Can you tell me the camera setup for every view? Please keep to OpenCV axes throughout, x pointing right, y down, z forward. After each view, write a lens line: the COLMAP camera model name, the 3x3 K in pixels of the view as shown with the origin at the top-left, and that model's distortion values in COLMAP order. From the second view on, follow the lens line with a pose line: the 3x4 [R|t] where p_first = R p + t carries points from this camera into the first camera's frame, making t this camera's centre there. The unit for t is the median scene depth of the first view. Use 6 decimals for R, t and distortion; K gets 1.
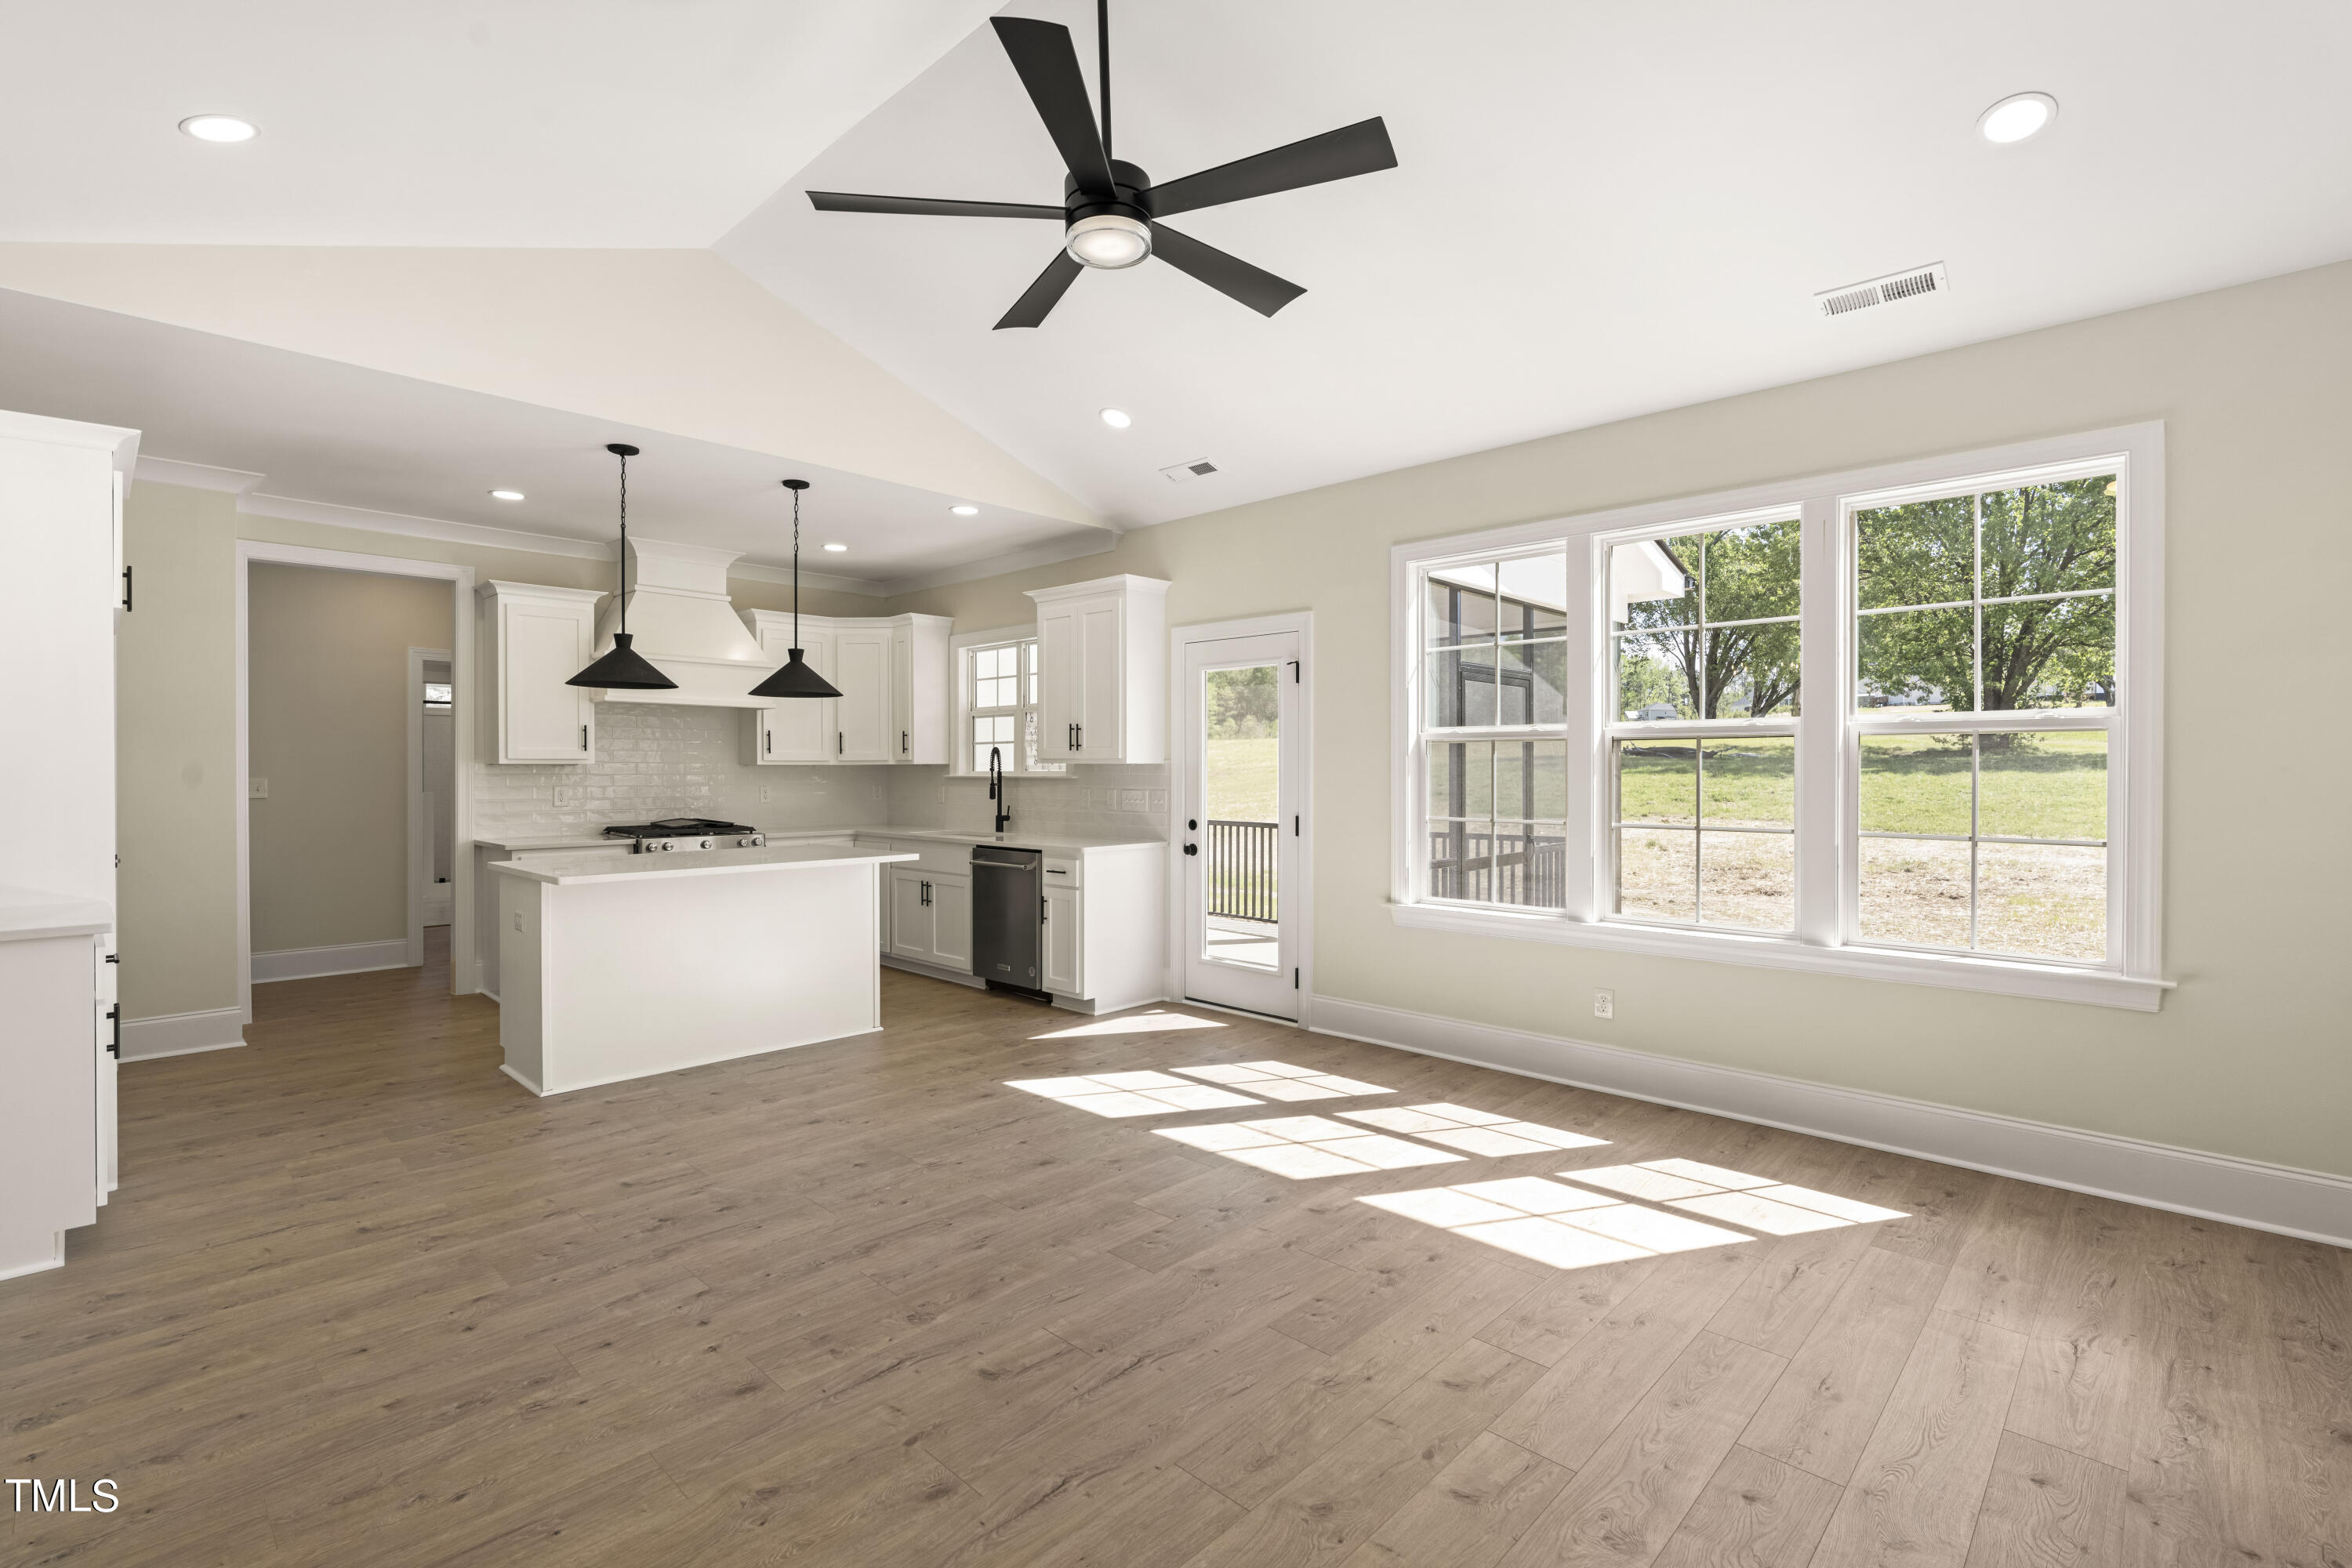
lens RADIAL K [[1065.0, 0, 1184.6], [0, 1065.0, 774.0], [0, 0, 1]] dist [-0.011820, 0.005701]
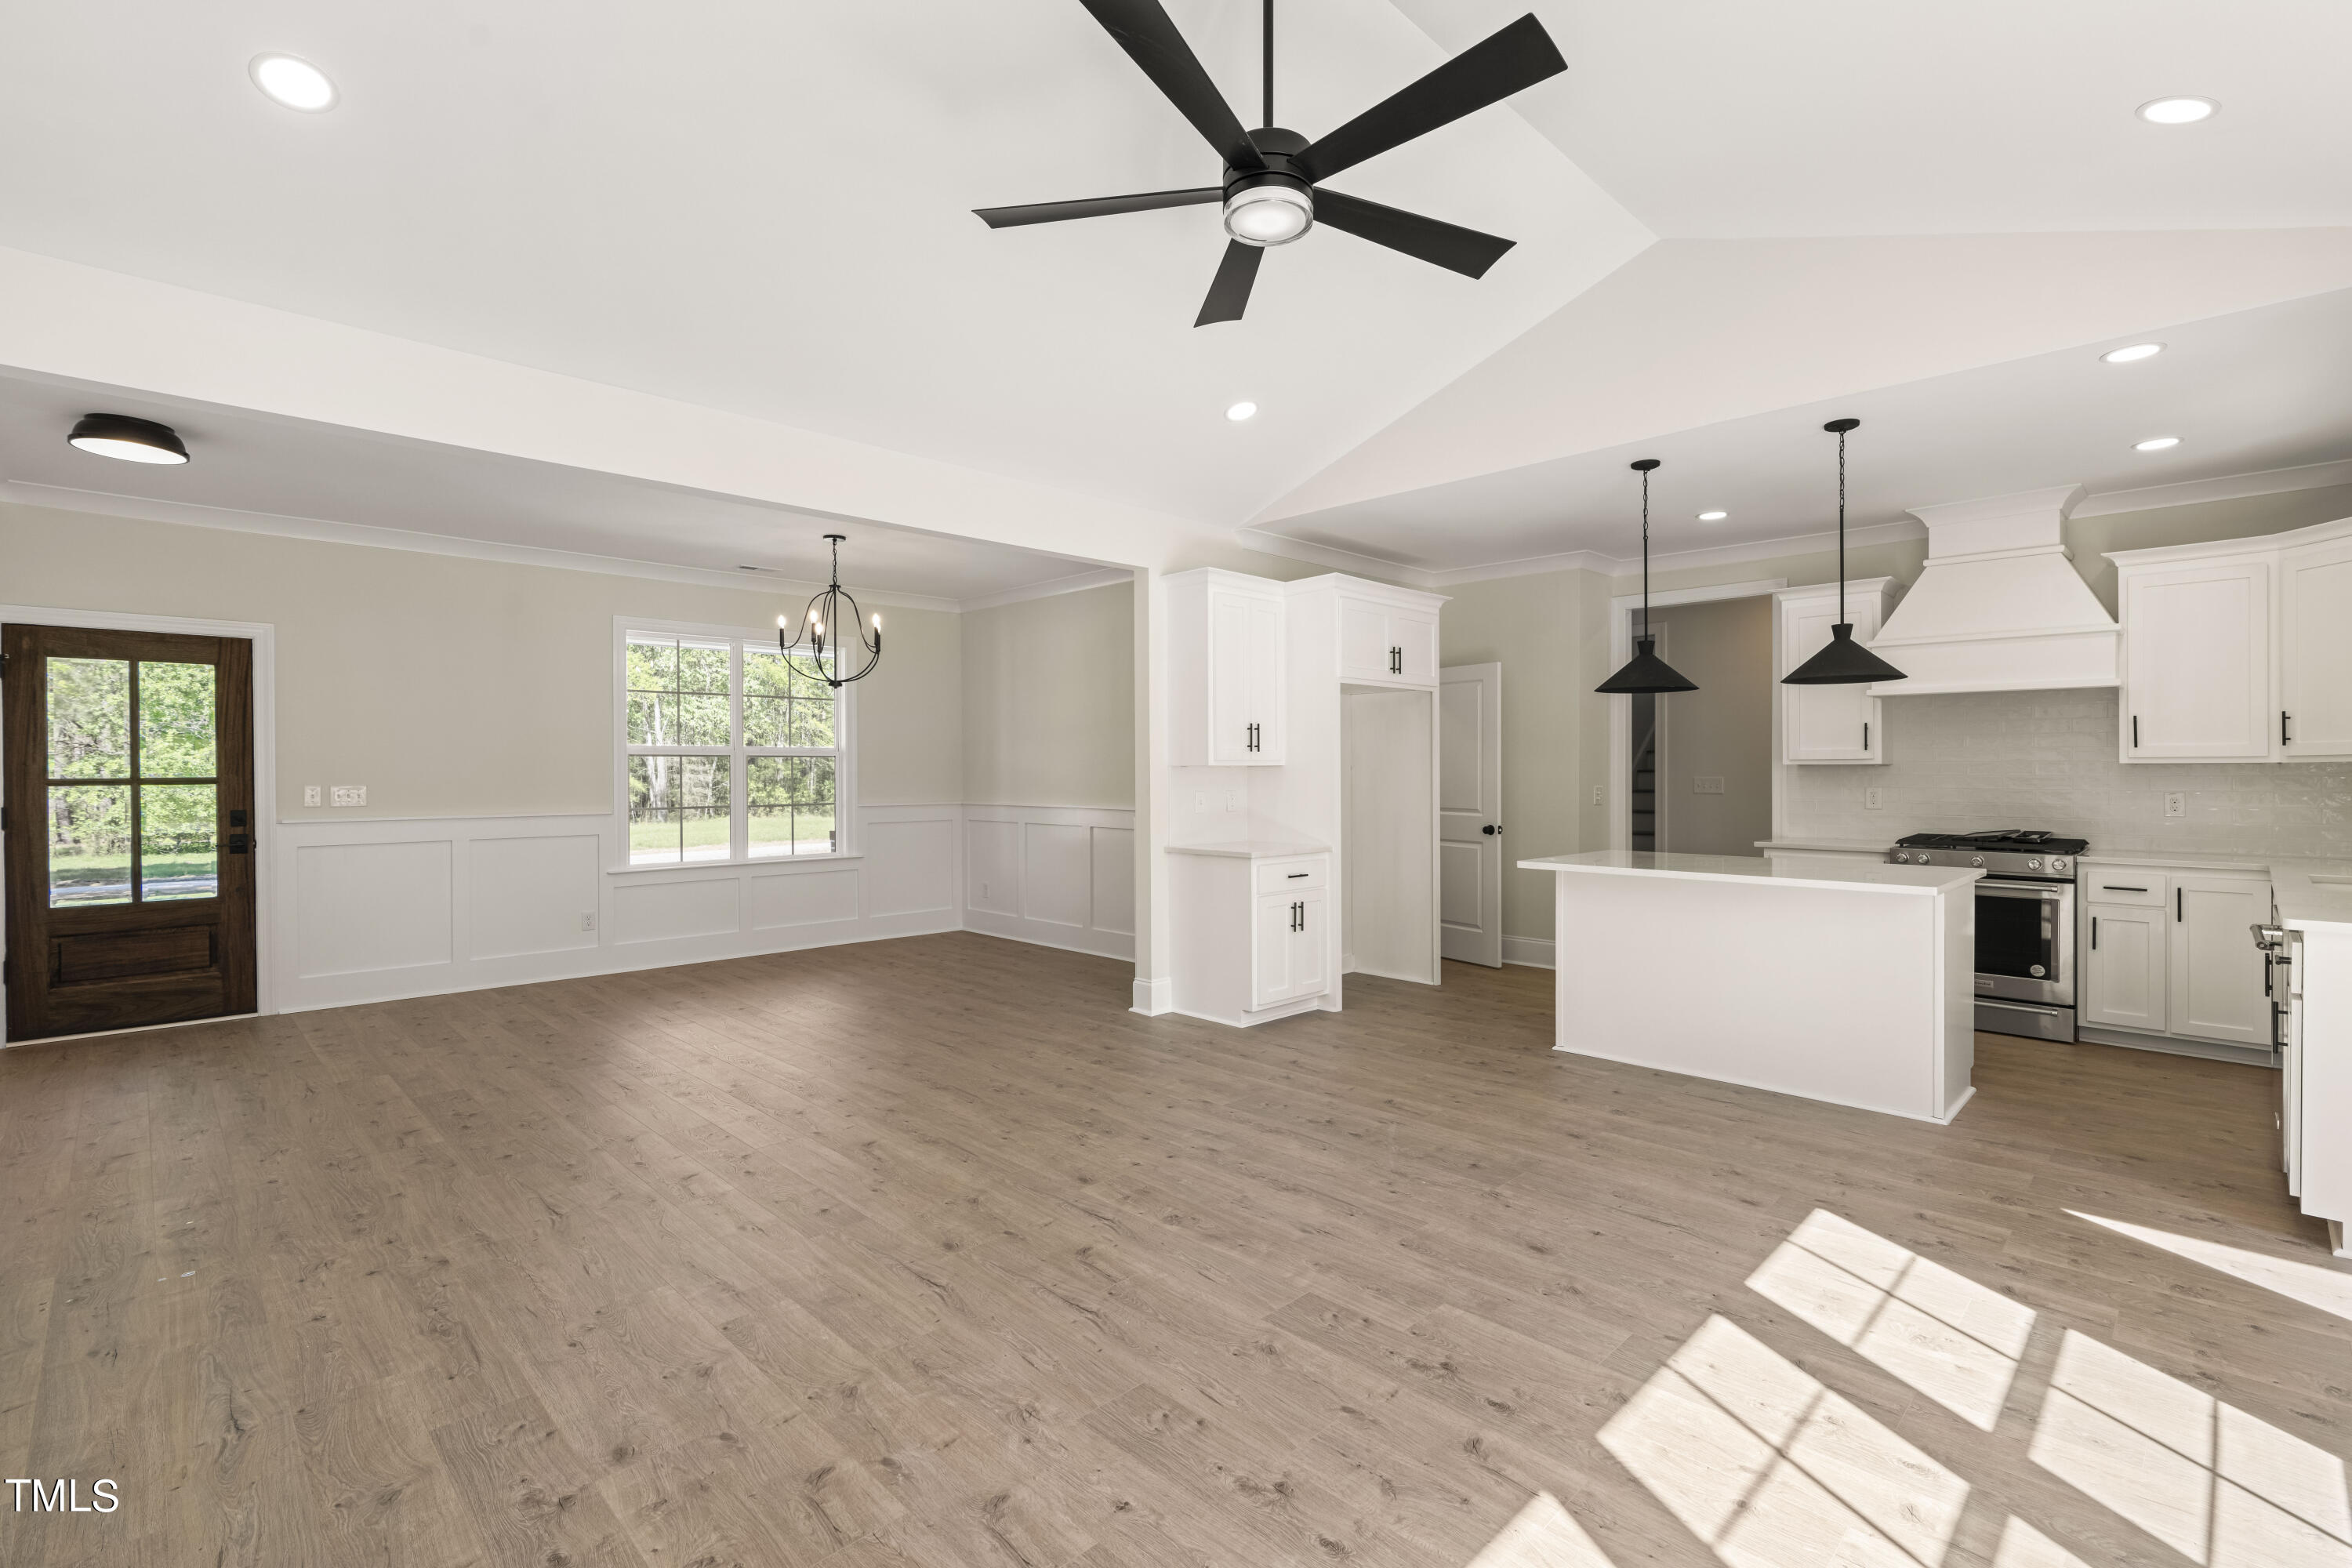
lens RADIAL K [[1065.0, 0, 1184.6], [0, 1065.0, 774.0], [0, 0, 1]] dist [-0.011820, 0.005701]
pose [[-0.028330, 0.002444, -0.999596, 0.662926], [-0.002740, 0.999993, 0.002522, -0.002503], [0.999595, 0.002810, -0.028323, 0.713447]]
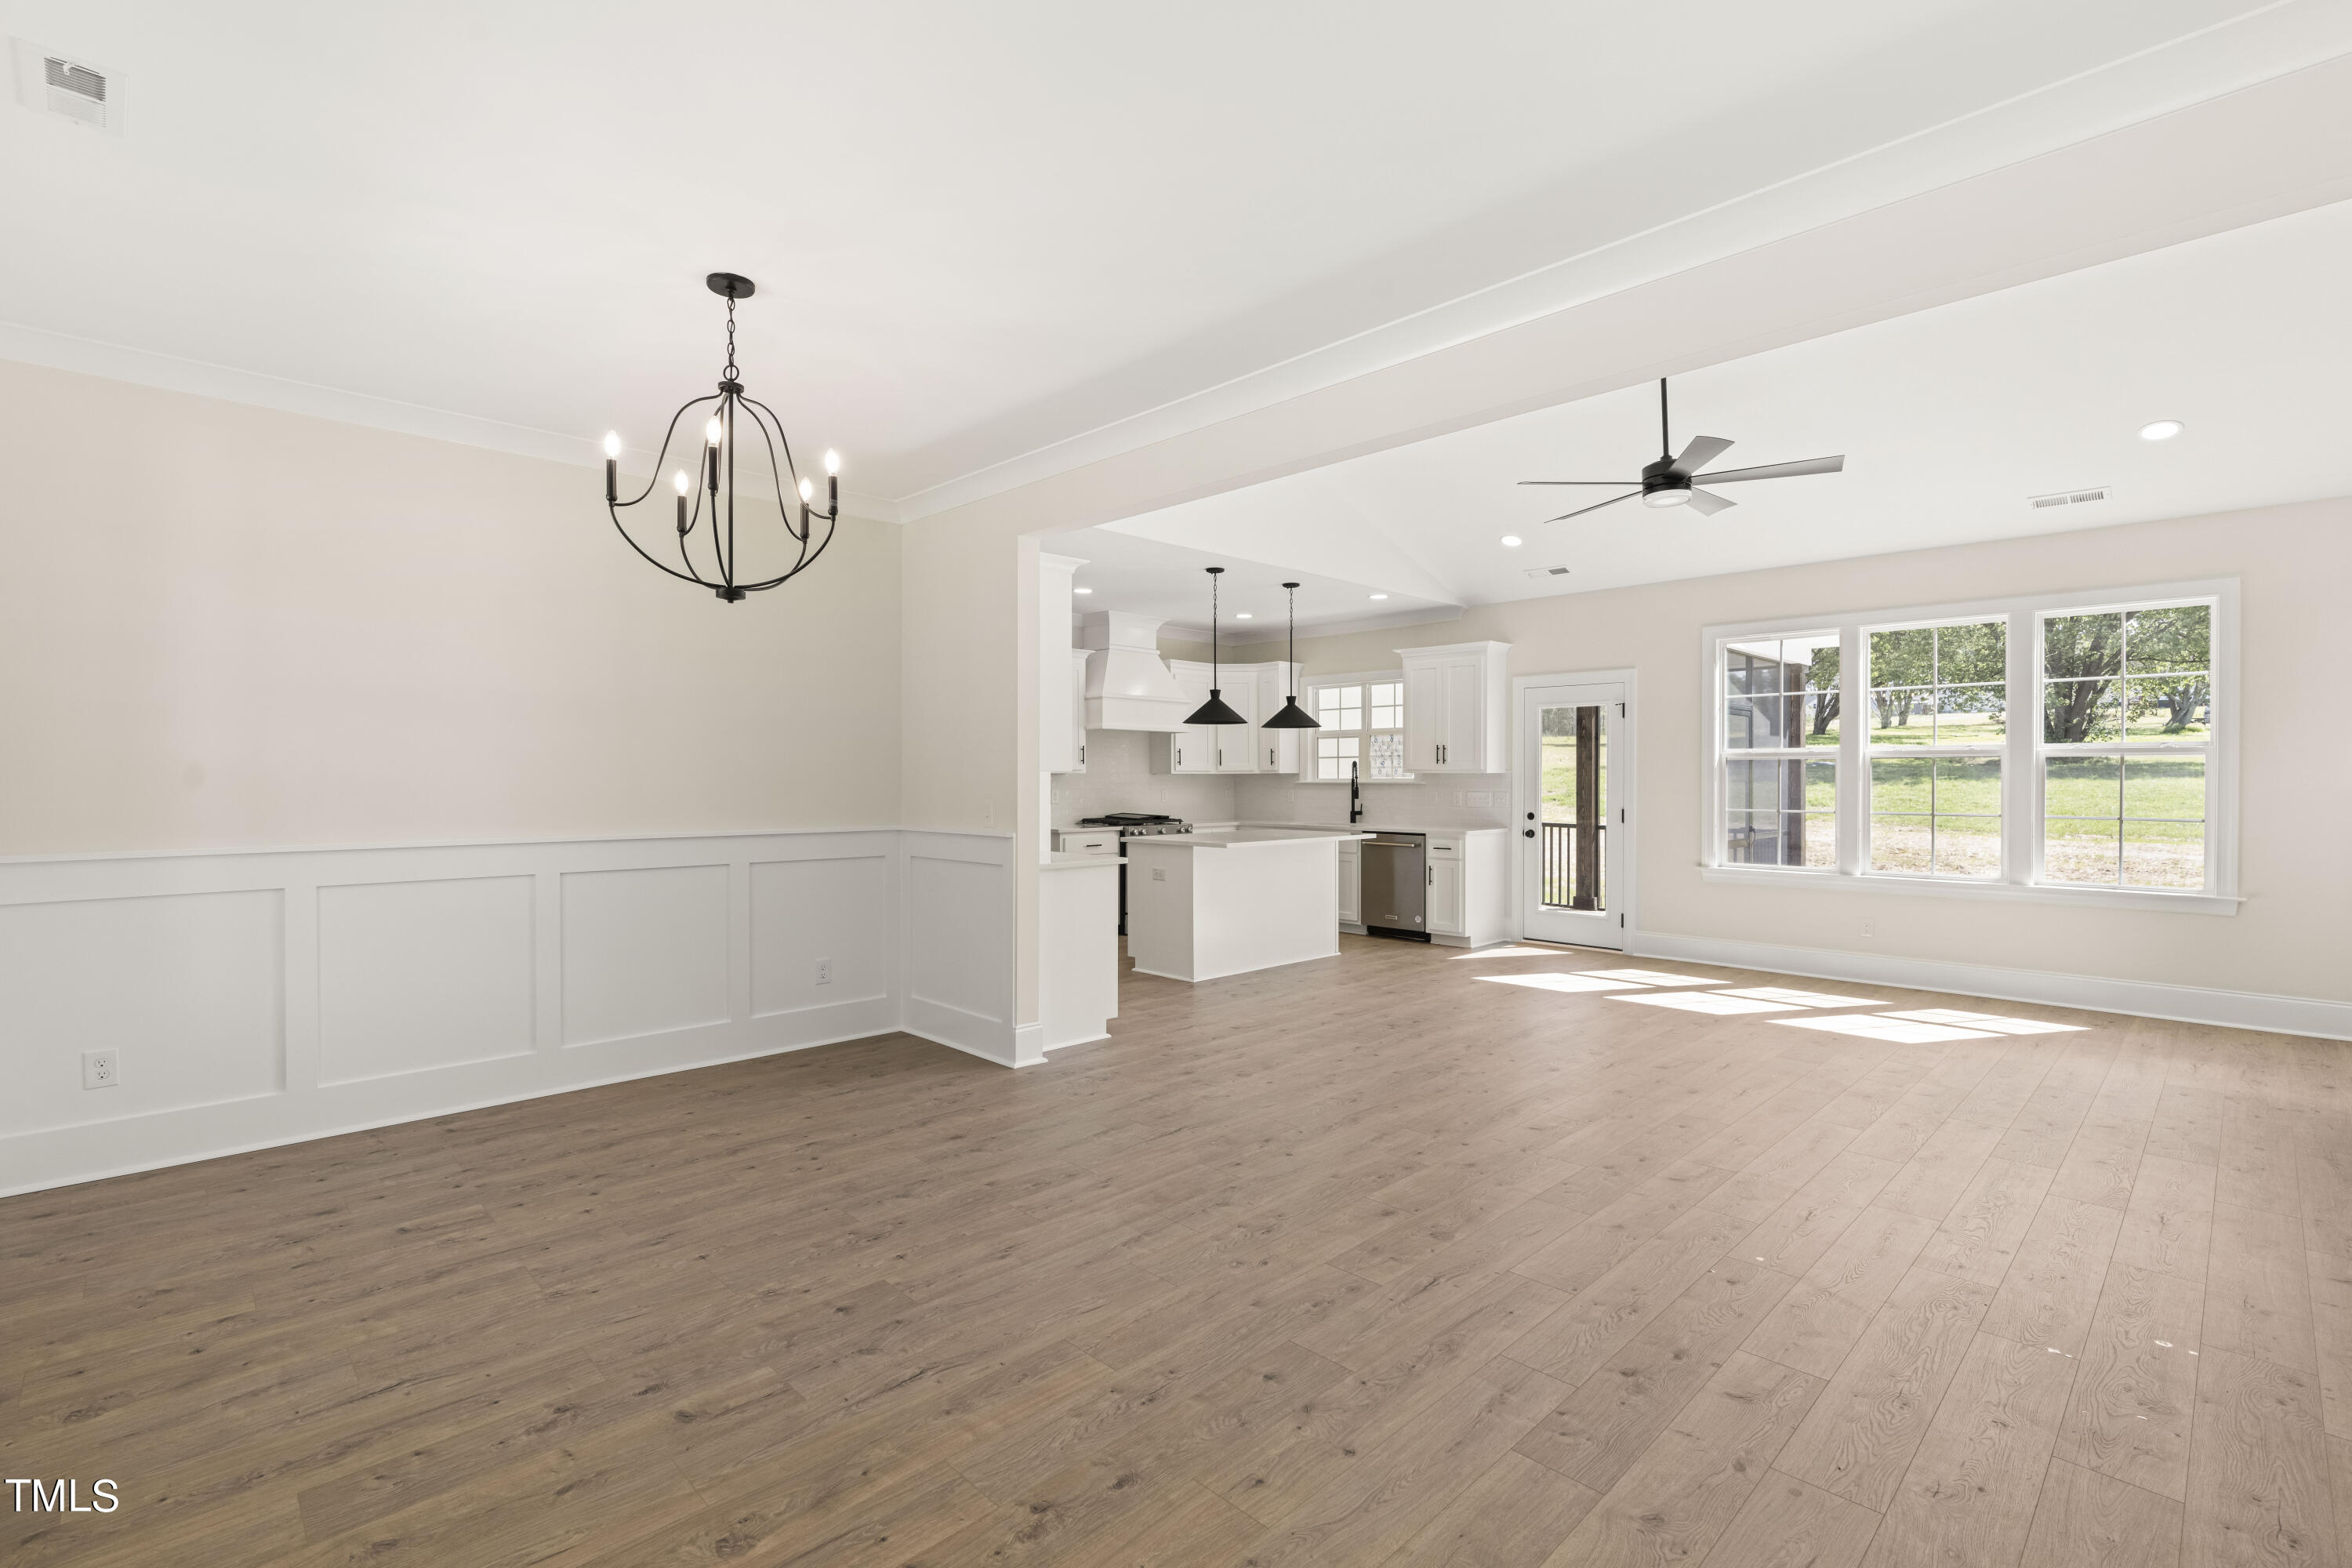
lens RADIAL K [[1062.2, 0, 1182.5], [0, 1062.2, 778.7], [0, 0, 1]] dist [-0.011948, 0.005478]
pose [[0.999390, -0.000298, -0.034923, -0.648284], [0.000187, 0.999995, -0.003181, 0.003582], [0.034924, 0.003172, 0.999385, -0.683184]]
